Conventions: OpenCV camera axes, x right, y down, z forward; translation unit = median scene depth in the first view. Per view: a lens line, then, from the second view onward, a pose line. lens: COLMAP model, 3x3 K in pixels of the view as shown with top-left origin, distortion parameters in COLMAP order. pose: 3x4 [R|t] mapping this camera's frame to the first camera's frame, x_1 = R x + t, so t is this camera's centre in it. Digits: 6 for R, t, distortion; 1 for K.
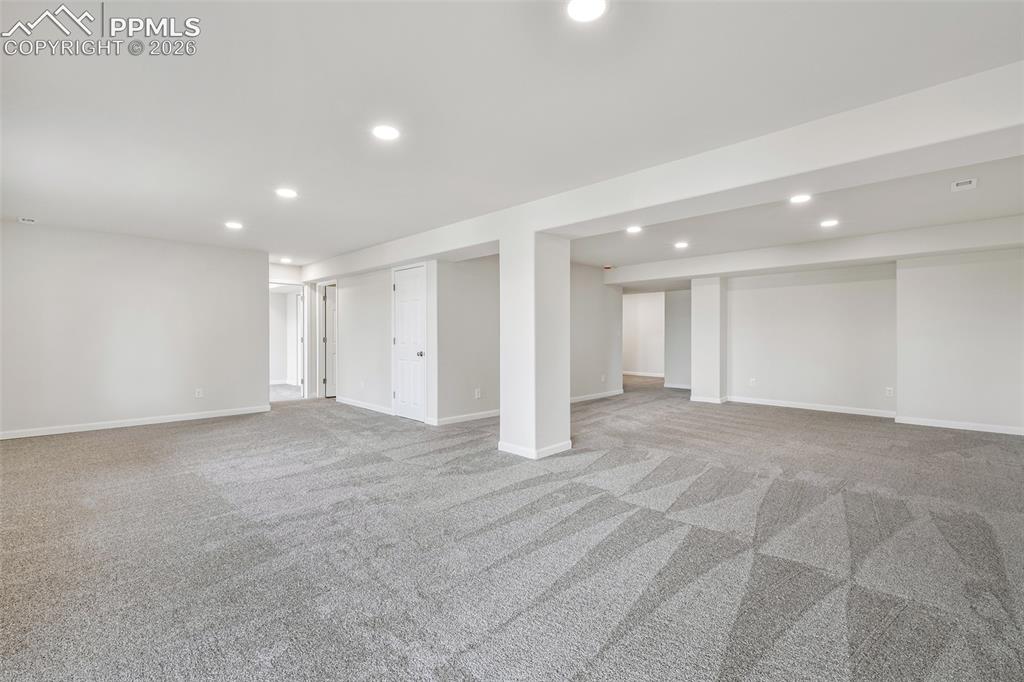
lens RADIAL K [[443.3, 0, 506.8], [0, 443.3, 339.7], [0, 0, 1]] dist [0.004468, 0.000284]
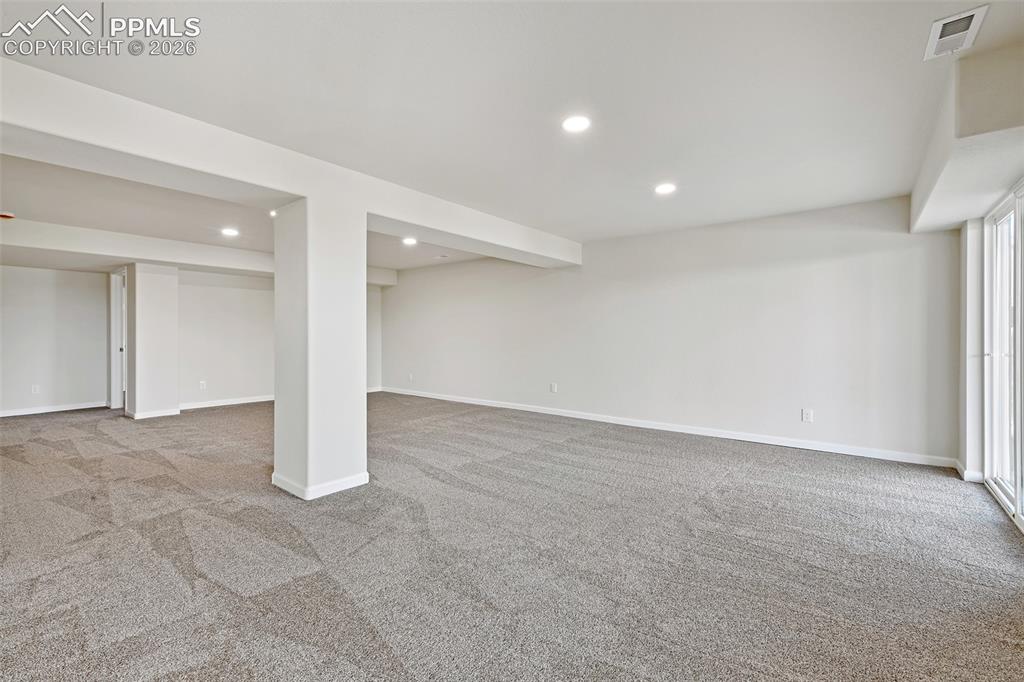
lens RADIAL K [[443.3, 0, 506.7], [0, 443.3, 335.8], [0, 0, 1]] dist [0.004468, 0.000284]
pose [[-0.099877, -0.004427, 0.994990, -0.851379], [0.011799, 0.999915, 0.005634, -0.012109], [-0.994930, 0.012303, -0.099816, 0.871938]]
